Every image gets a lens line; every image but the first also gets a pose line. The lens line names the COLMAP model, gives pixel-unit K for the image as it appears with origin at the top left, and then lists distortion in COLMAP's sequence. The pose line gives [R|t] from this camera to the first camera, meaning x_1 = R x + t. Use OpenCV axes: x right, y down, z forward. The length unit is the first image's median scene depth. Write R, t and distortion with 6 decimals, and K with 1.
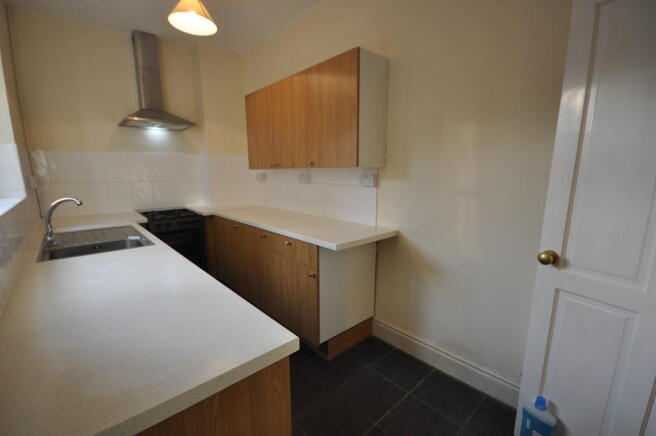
lens RADIAL K [[290.1, 0, 326.4], [0, 290.1, 221.4], [0, 0, 1]] dist [-0.000516, -0.000430]
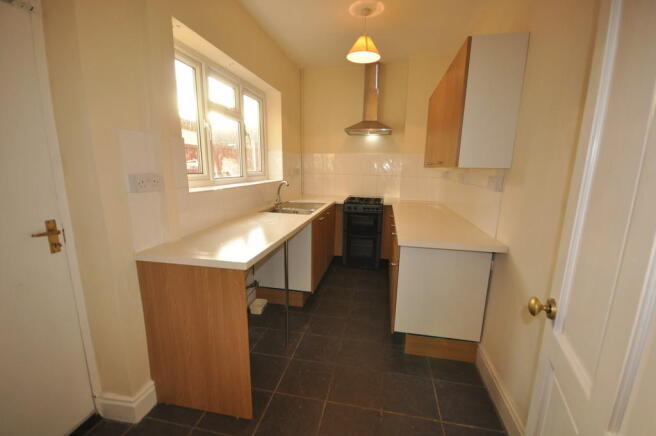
lens RADIAL K [[290.1, 0, 326.4], [0, 290.1, 221.4], [0, 0, 1]] dist [-0.000516, -0.000430]
pose [[0.604376, 0.169638, -0.778429, 0.477058], [-0.166165, 0.982421, 0.085081, -0.020375], [0.779178, 0.077927, 0.621940, 0.087814]]
